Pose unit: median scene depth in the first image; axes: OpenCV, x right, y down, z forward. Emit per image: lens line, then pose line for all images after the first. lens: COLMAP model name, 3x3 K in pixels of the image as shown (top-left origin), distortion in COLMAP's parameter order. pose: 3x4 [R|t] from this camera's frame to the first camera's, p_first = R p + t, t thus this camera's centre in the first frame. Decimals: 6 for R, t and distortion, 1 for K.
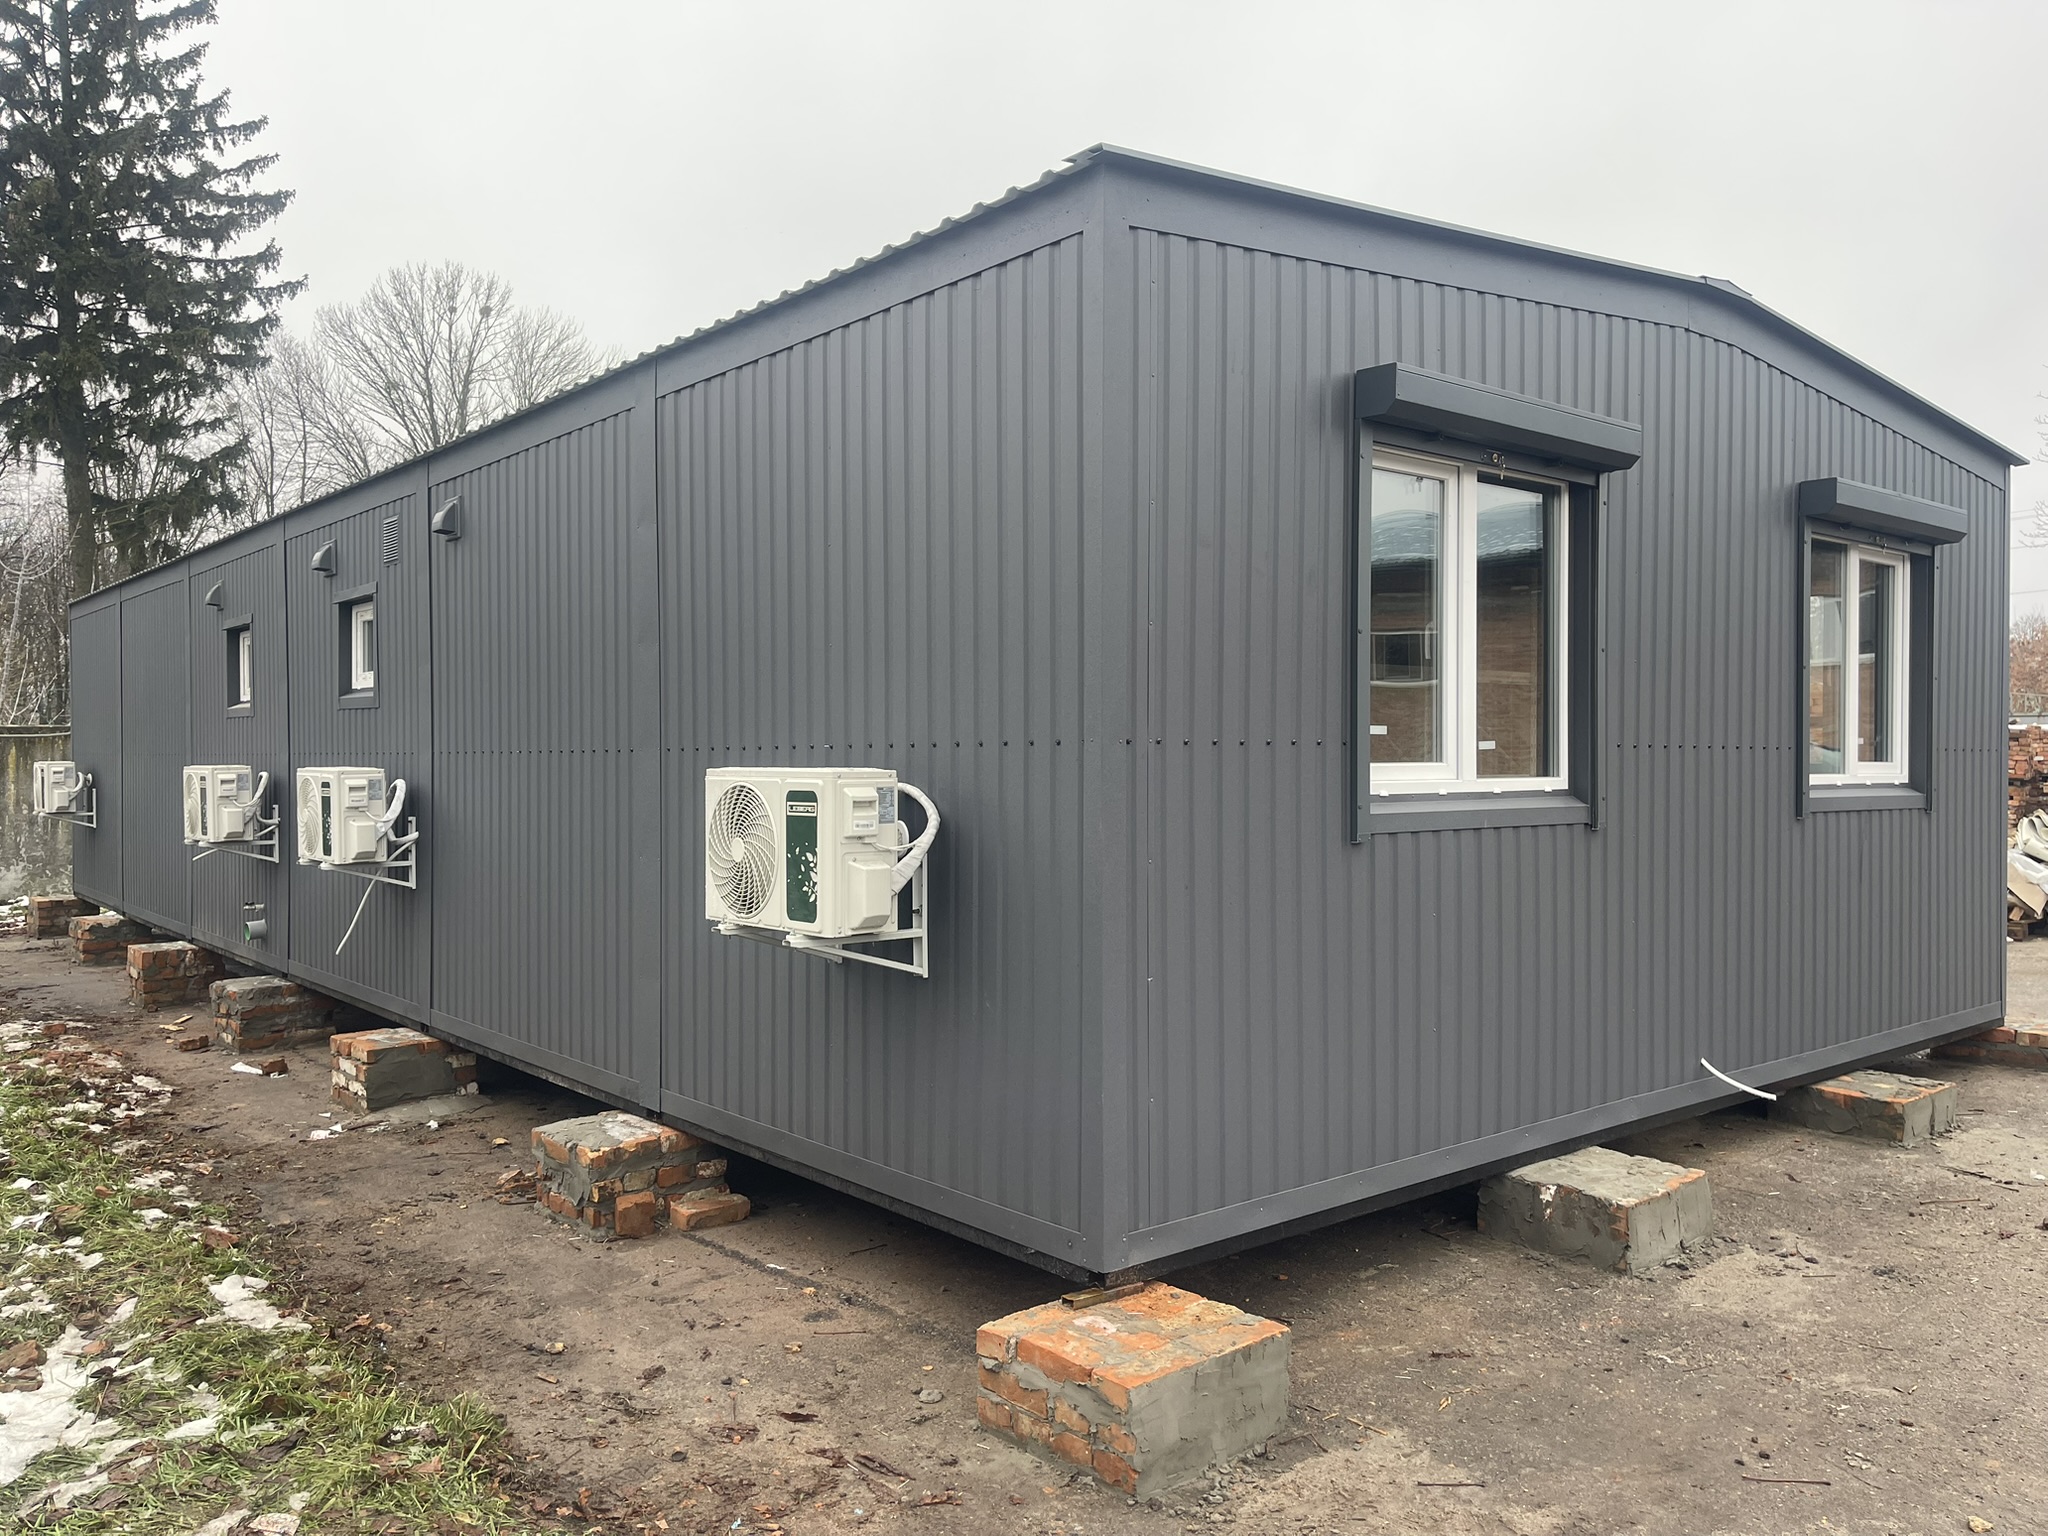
lens RADIAL K [[1540.5, 0, 1021.6], [0, 1540.5, 771.2], [0, 0, 1]] dist [0.074313, -0.094094]
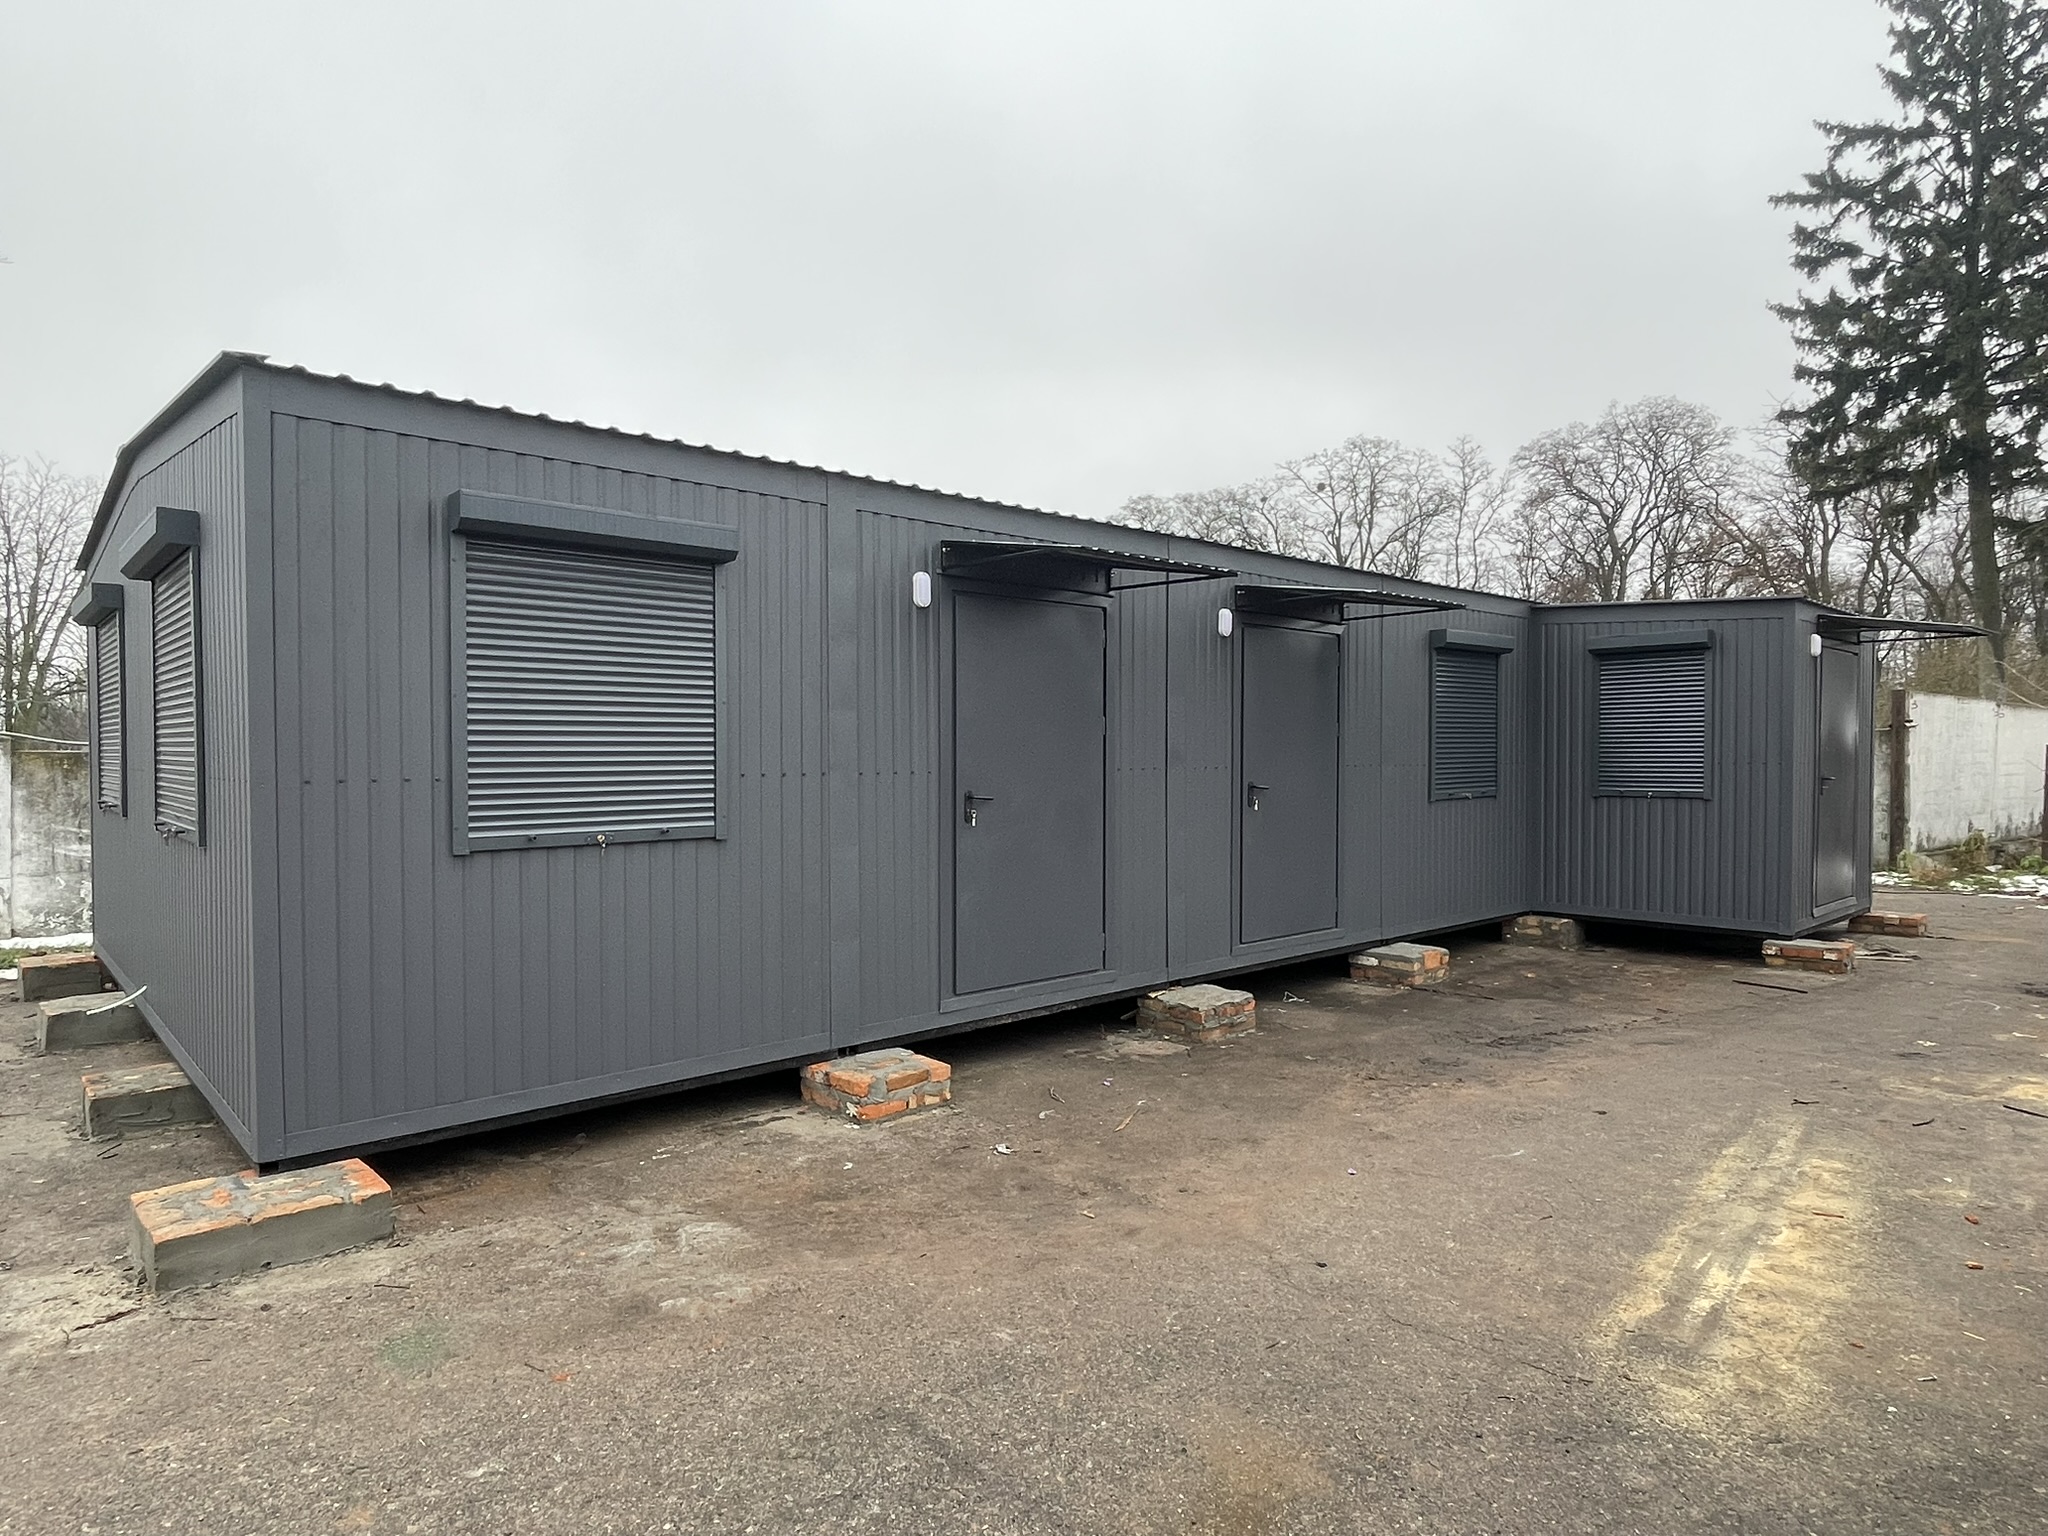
lens RADIAL K [[1184.7, 0, 1014.3], [0, 1184.7, 783.1], [0, 0, 1]] dist [-0.003106, -0.000881]
pose [[0.040391, 0.025808, -0.998851, 1.777241], [-0.009371, 0.999632, 0.025449, -0.044403], [0.999140, 0.008333, 0.040618, 2.010792]]
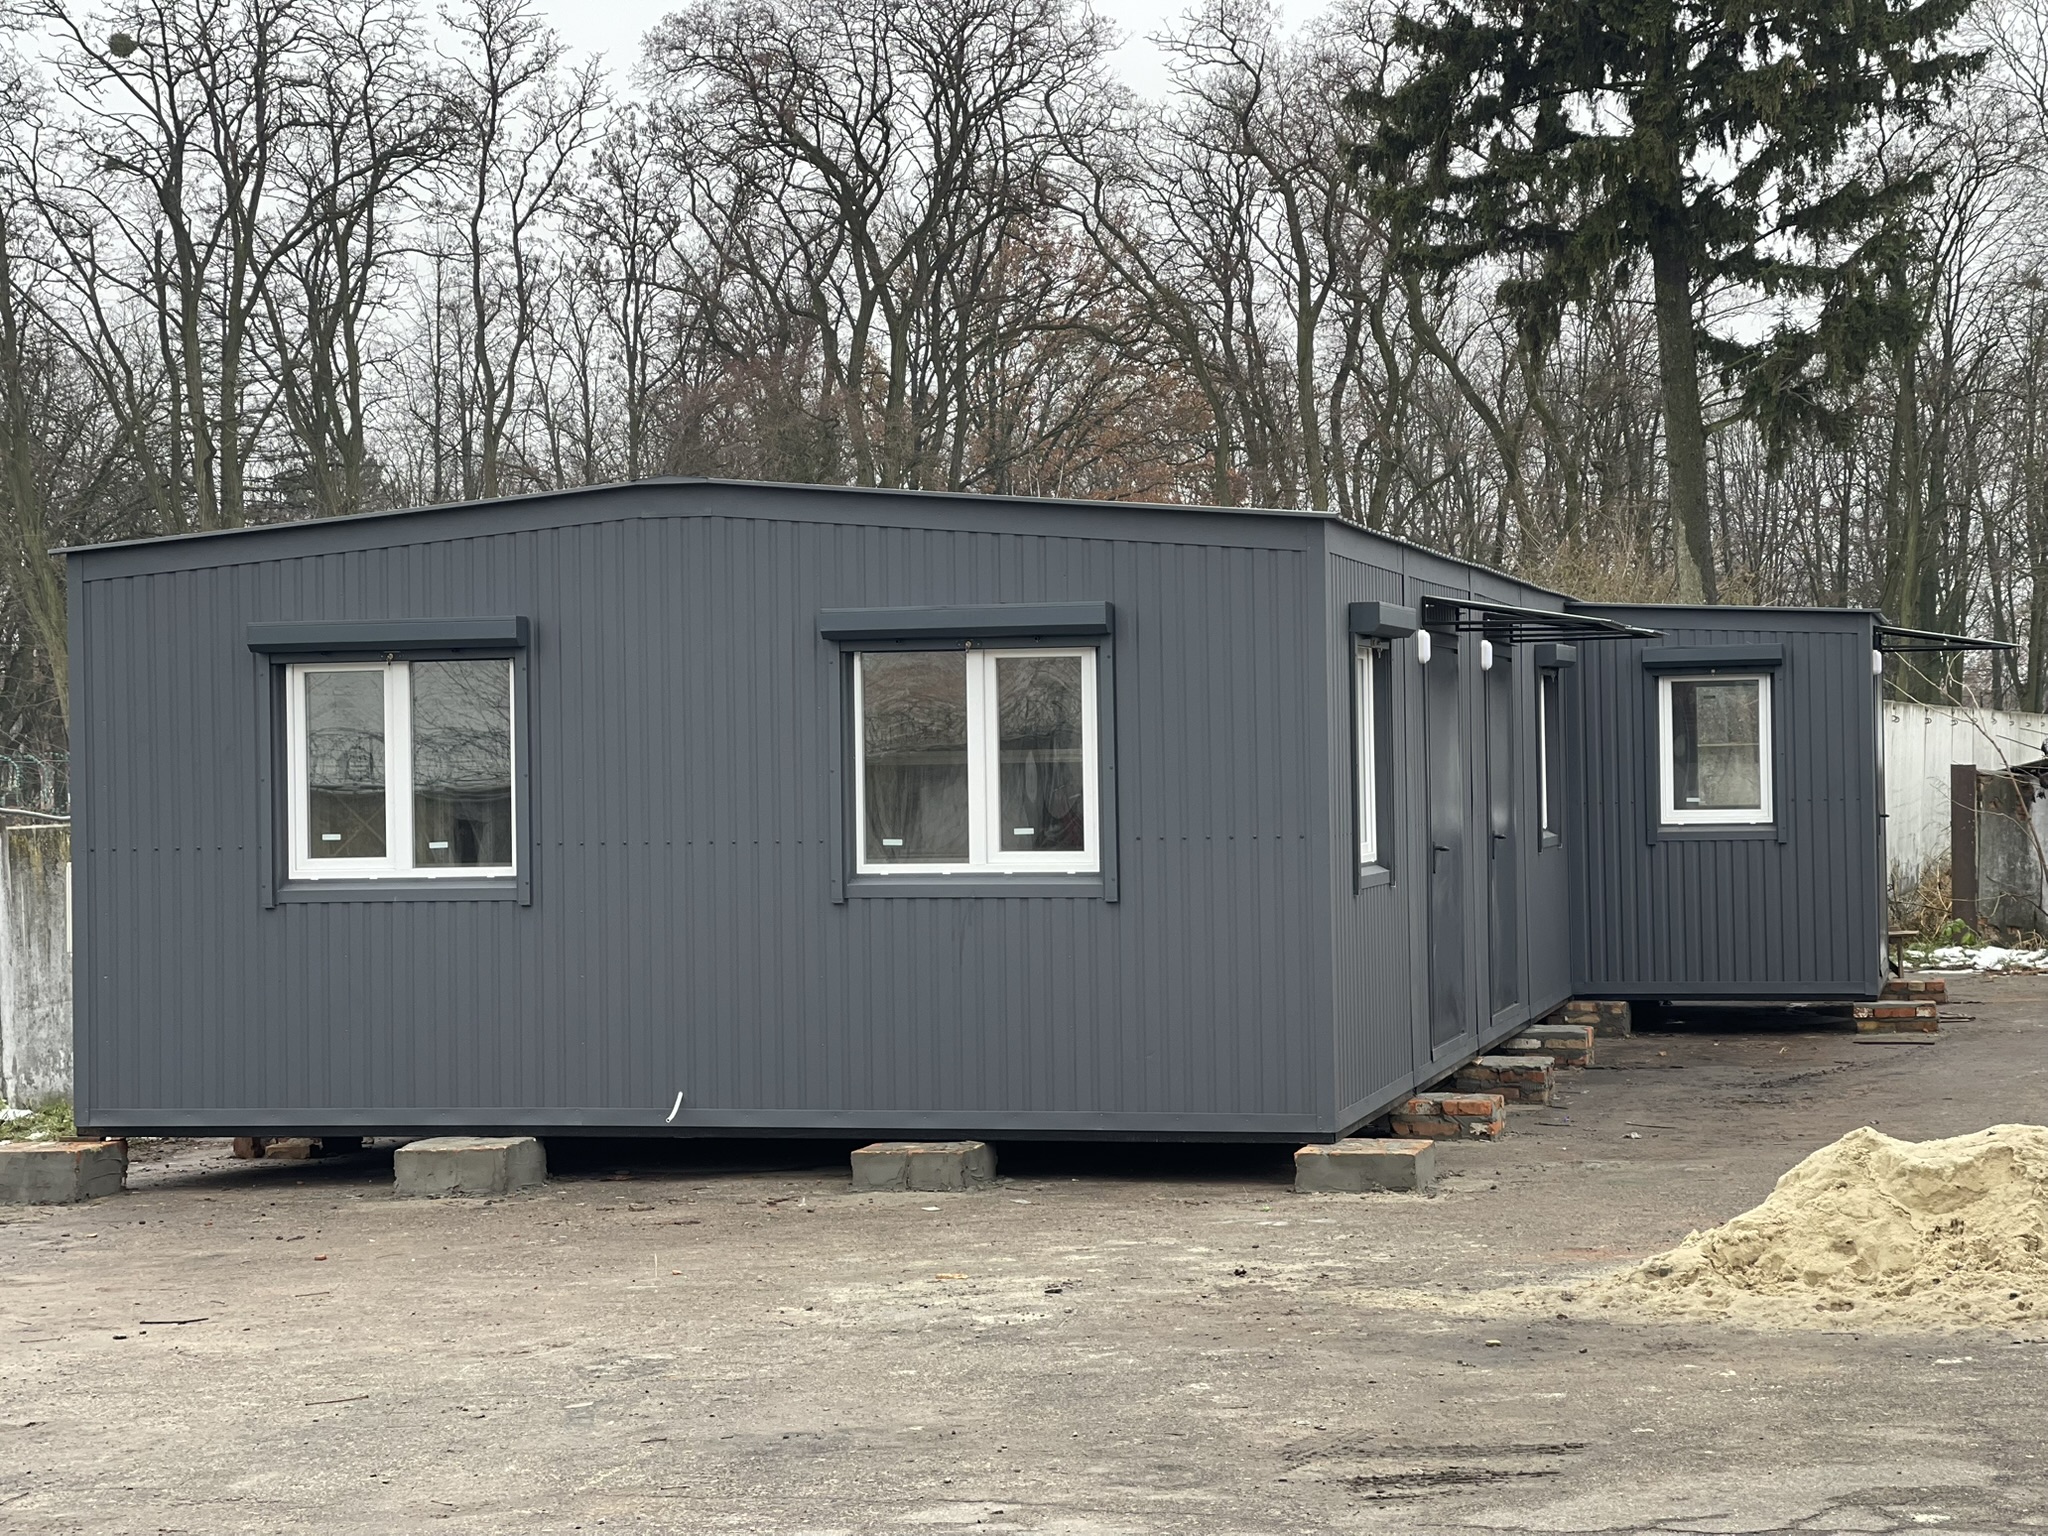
lens RADIAL K [[3766.4, 0, 1039.5], [0, 3766.4, 762.9], [0, 0, 1]] dist [0.239255, 0.000000]
pose [[0.588025, -0.009701, -0.808784, 3.493964], [0.008735, 0.999946, -0.005644, -0.068629], [0.808795, -0.003746, 0.588078, -0.632077]]
